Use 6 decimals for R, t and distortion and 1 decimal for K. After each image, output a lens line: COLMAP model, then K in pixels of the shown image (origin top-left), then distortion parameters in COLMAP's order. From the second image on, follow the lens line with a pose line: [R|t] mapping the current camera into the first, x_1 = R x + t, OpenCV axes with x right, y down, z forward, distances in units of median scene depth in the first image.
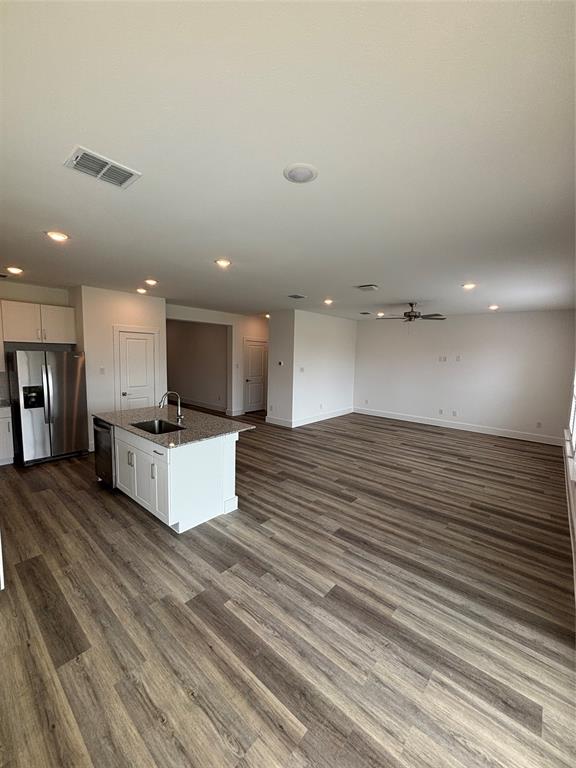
lens RADIAL K [[308.4, 0, 288.7], [0, 308.4, 386.4], [0, 0, 1]] dist [0.003502, -0.000356]
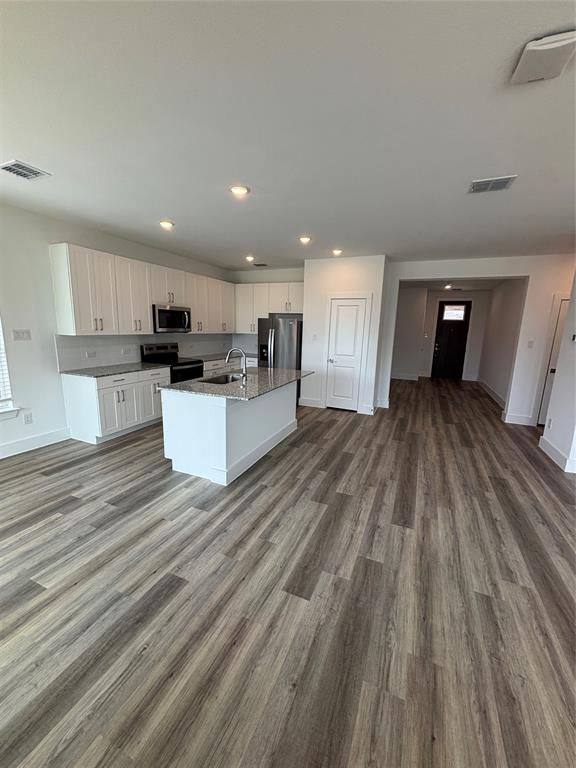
lens RADIAL K [[308.4, 0, 288.0], [0, 308.4, 387.7], [0, 0, 1]] dist [0.003502, -0.000356]
pose [[0.296932, 0.168311, -0.939948, 0.543258], [-0.125657, 0.982671, 0.136266, -0.012062], [0.946595, 0.077649, 0.312936, 0.726616]]
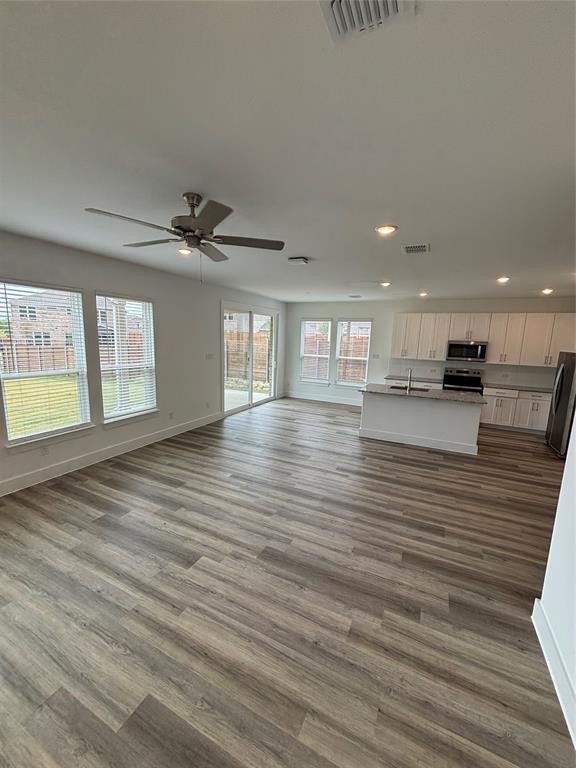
lens RADIAL K [[308.4, 0, 287.7], [0, 308.4, 388.4], [0, 0, 1]] dist [0.003502, -0.000356]
pose [[-0.966311, -0.016186, -0.256869, 0.525029], [-0.086437, 0.960464, 0.264645, -0.212288], [0.242430, 0.277933, -0.929506, 1.975561]]
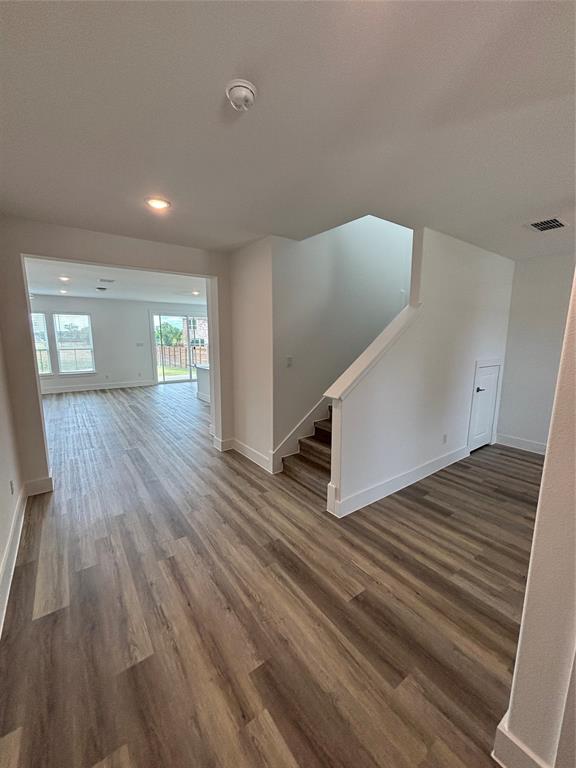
lens RADIAL K [[308.4, 0, 286.4], [0, 308.4, 383.7], [0, 0, 1]] dist [0.003502, -0.000356]
pose [[-0.972699, -0.066612, 0.222305, -1.151463], [-0.005510, 0.964280, 0.264826, -0.291215], [-0.232005, 0.256371, -0.938322, 2.562899]]
